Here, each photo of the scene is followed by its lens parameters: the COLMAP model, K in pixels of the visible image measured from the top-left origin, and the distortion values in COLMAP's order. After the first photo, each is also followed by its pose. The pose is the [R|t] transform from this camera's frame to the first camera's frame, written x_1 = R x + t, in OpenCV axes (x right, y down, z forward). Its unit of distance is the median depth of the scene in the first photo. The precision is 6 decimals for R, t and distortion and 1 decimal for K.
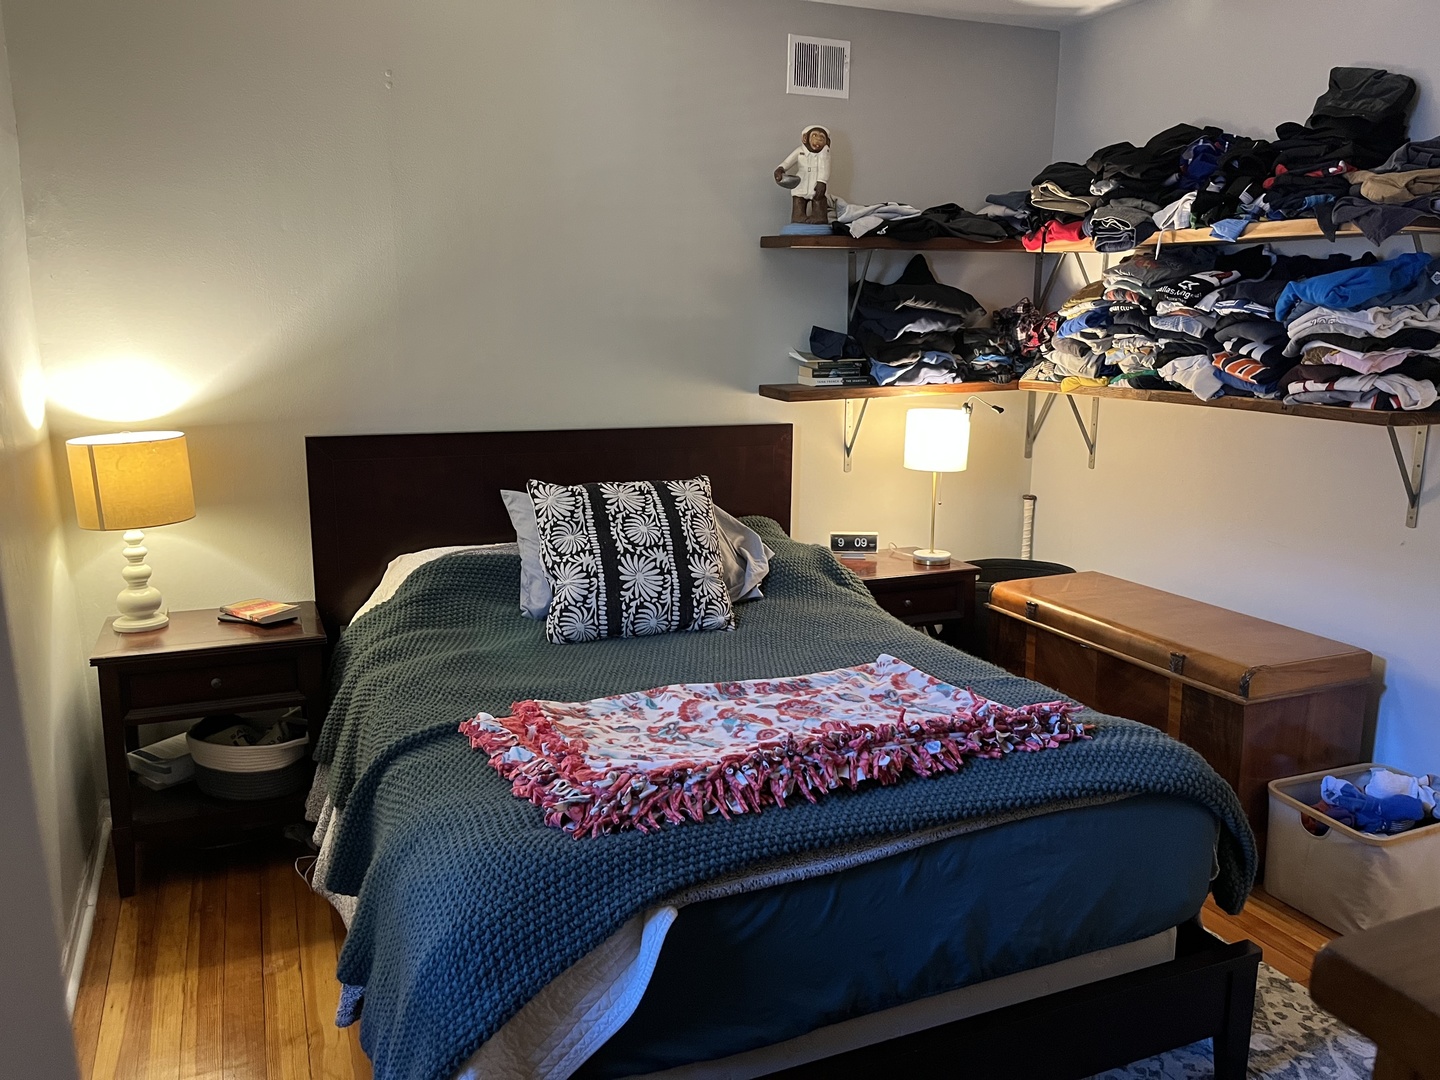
lens RADIAL K [[1112.6, 0, 720.0], [0, 1112.6, 540.0], [0, 0, 1]] dist [-0.002806, -0.001665]
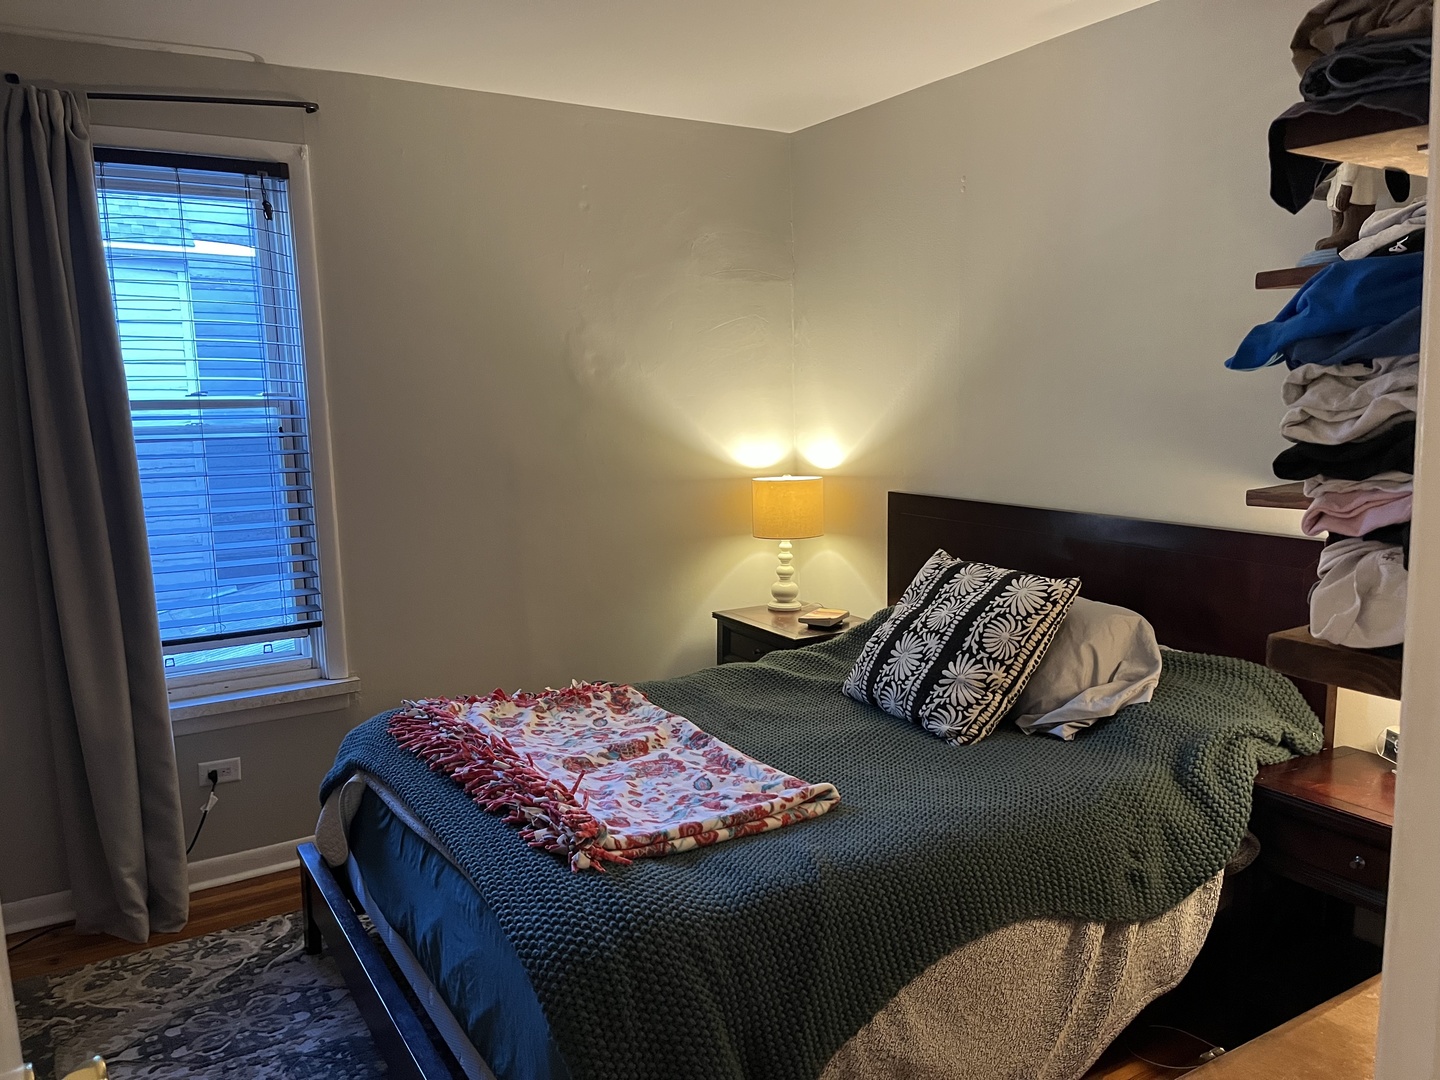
lens RADIAL K [[1081.3, 0, 720.0], [0, 1081.3, 540.0], [0, 0, 1]] dist [0.003052, 0.000354]
pose [[0.143003, 0.126714, -0.981577, 0.825557], [-0.186971, 0.977371, 0.098932, -0.130617], [0.971901, 0.169379, 0.163459, 0.672173]]
